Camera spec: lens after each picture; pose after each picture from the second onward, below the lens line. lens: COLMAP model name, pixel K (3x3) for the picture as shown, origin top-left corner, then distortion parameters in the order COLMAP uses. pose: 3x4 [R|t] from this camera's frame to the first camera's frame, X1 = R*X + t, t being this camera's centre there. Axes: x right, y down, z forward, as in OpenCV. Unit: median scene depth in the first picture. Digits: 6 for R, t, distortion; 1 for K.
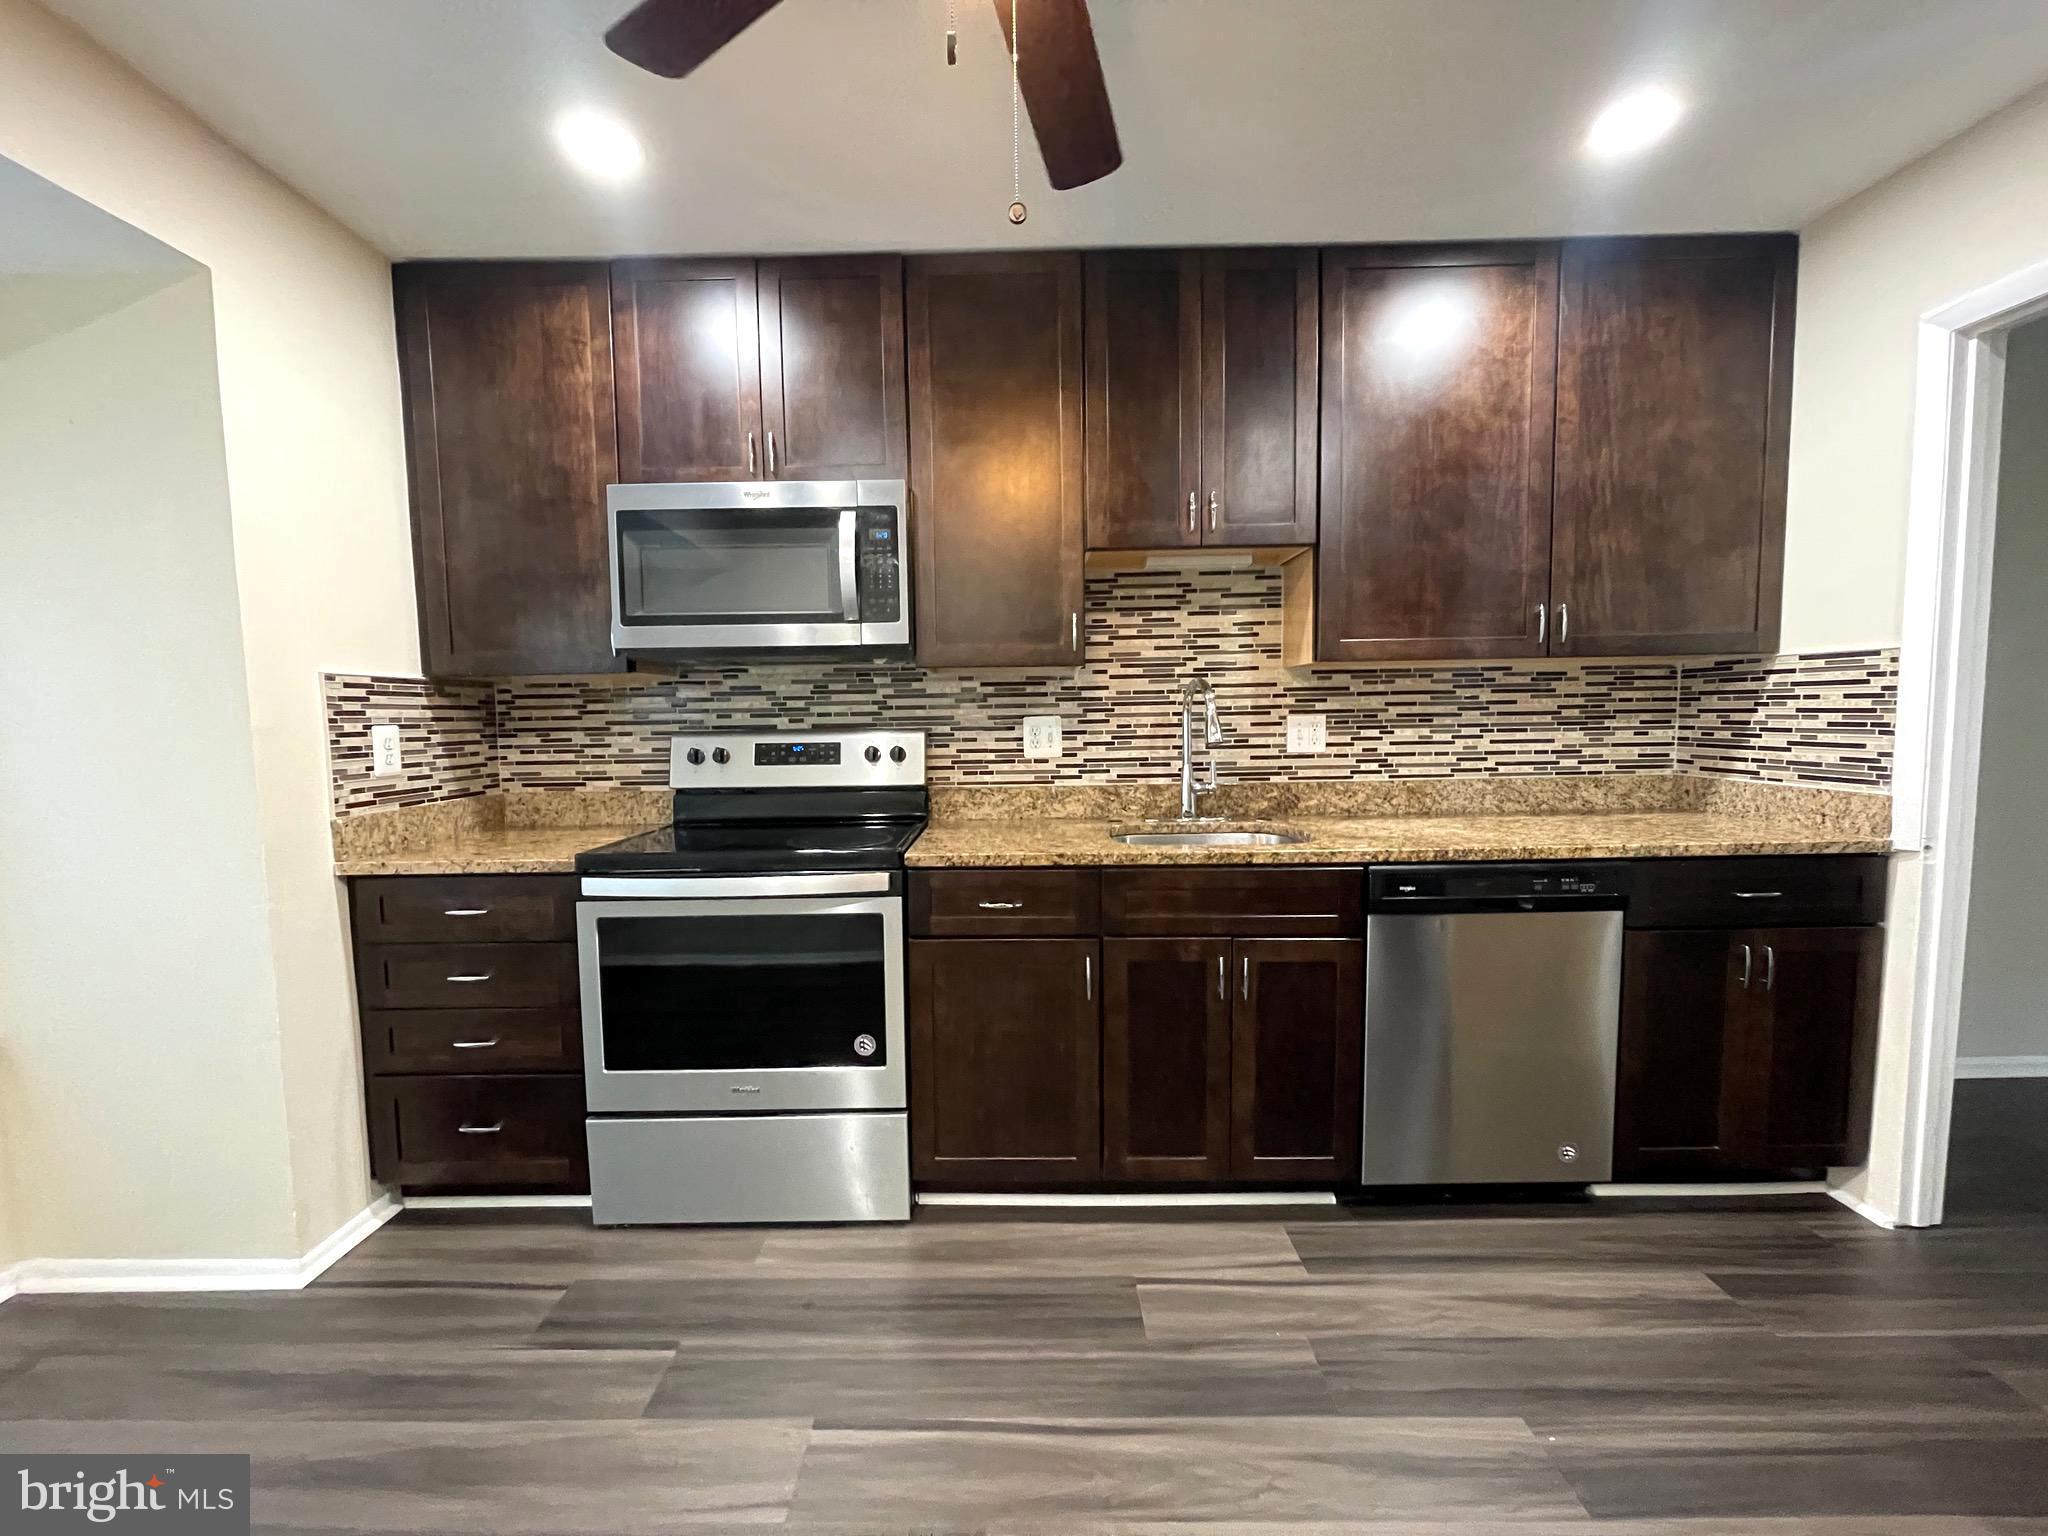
lens RADIAL K [[827.9, 0, 1014.8], [0, 827.9, 776.3], [0, 0, 1]] dist [-0.004335, 0.001729]
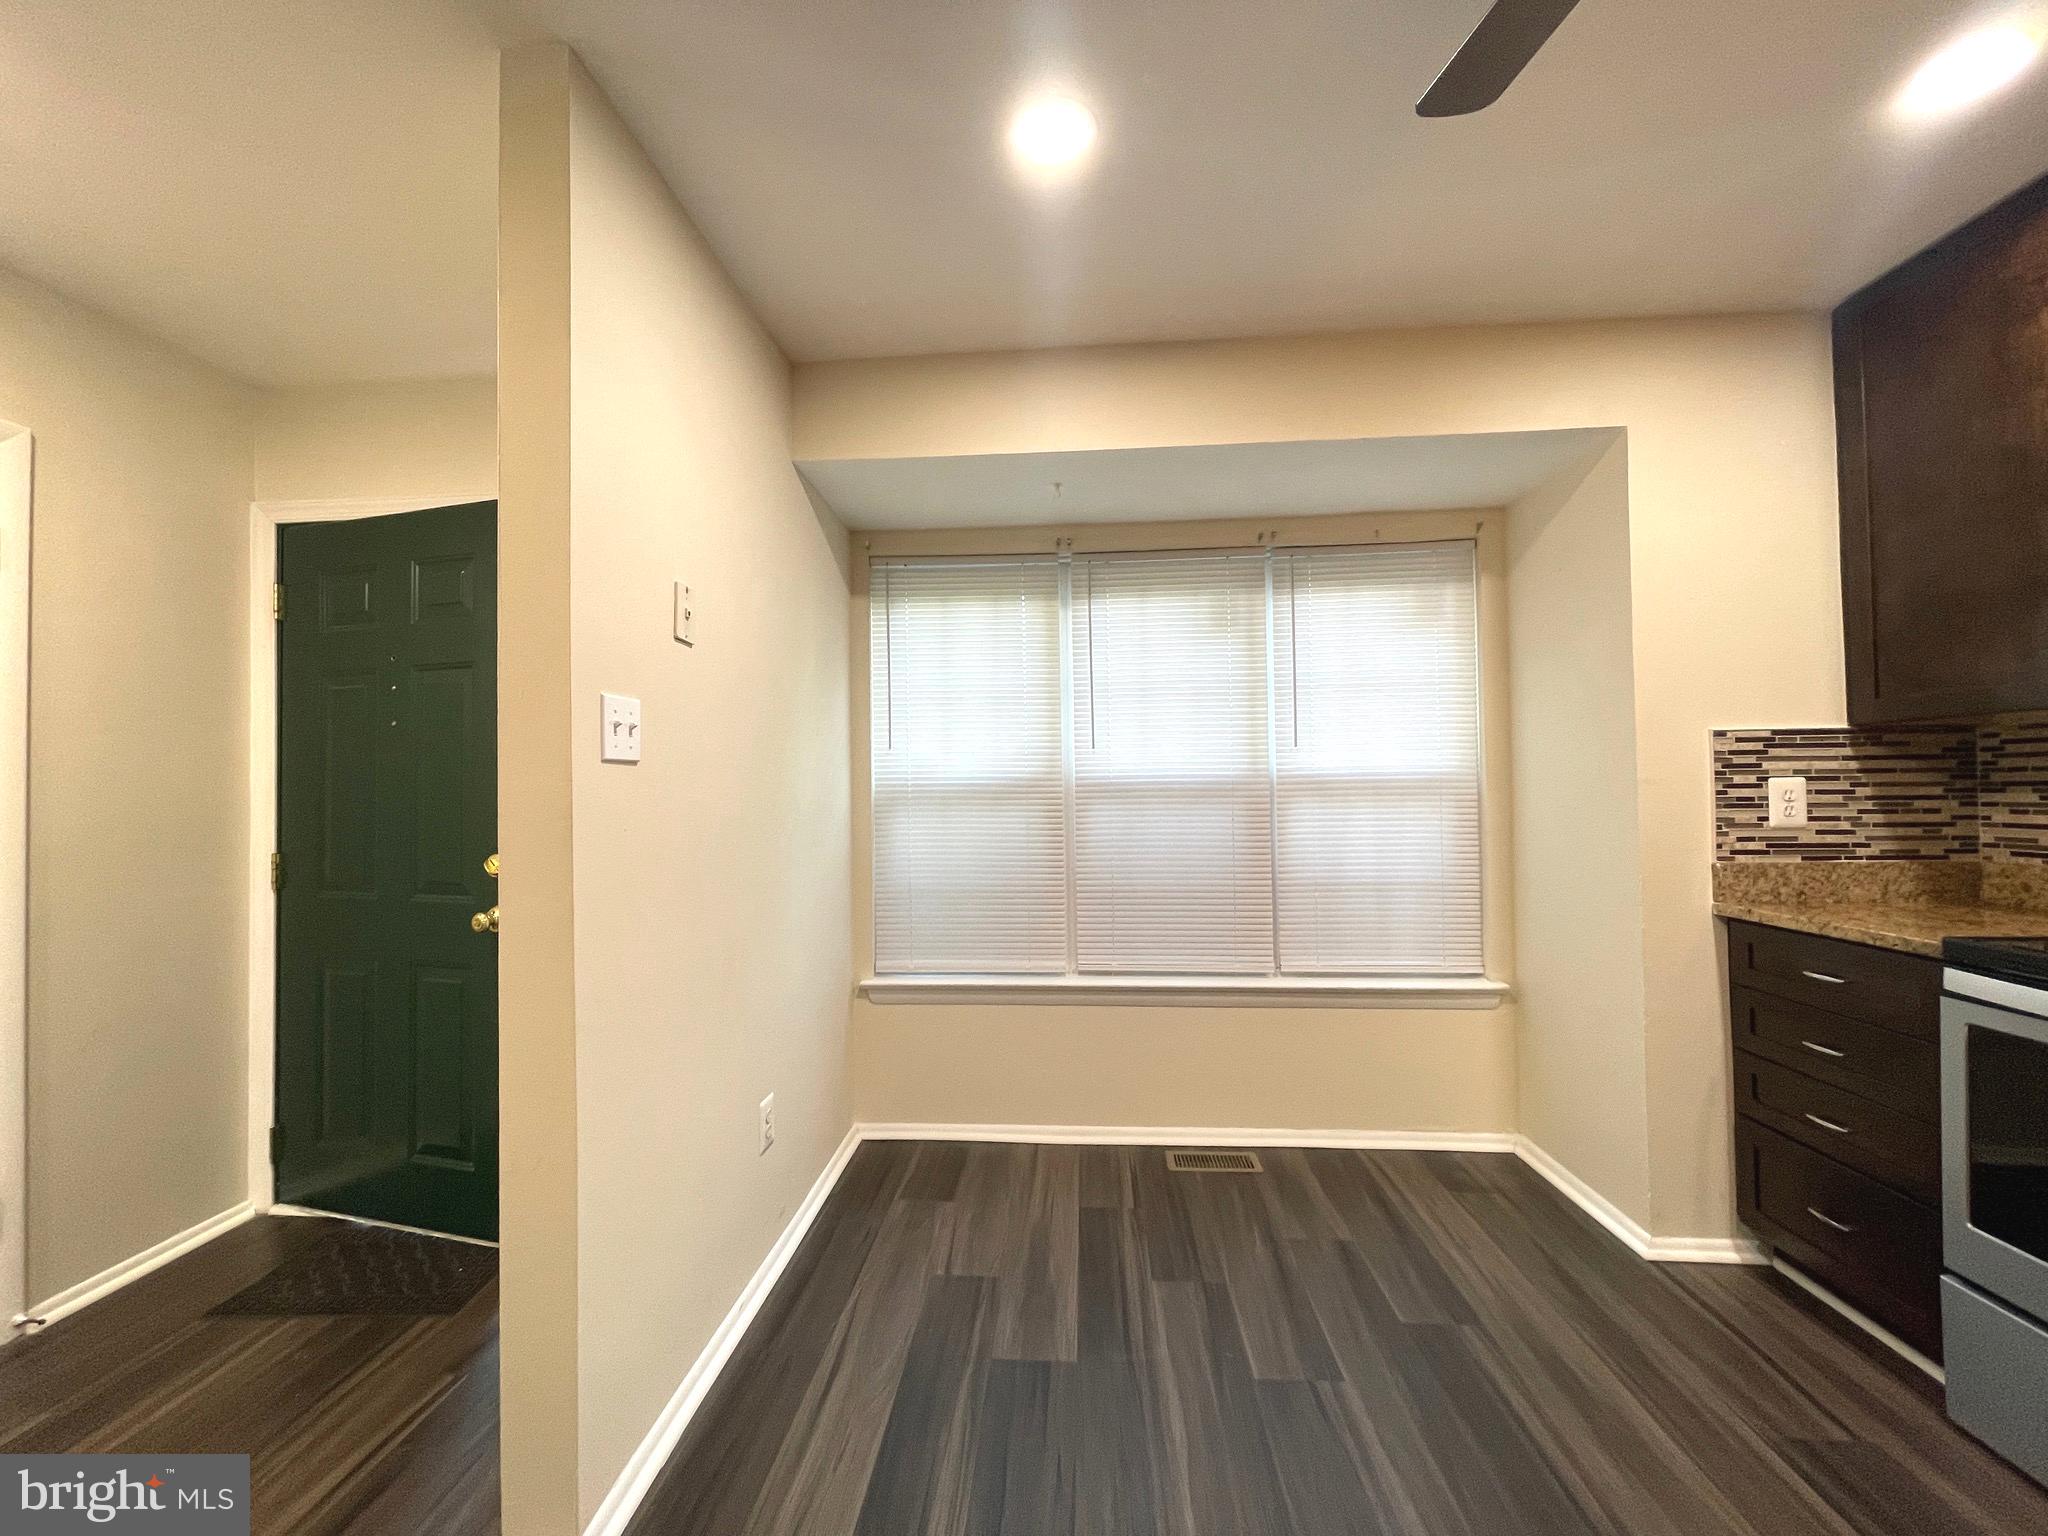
lens RADIAL K [[827.9, 0, 1016.2], [0, 827.9, 776.3], [0, 0, 1]] dist [-0.004335, 0.001729]
pose [[-0.065024, -0.000856, -0.997883, 0.298583], [-0.062692, 0.998028, 0.003230, -0.006963], [0.995912, 0.062770, -0.064950, 0.126326]]
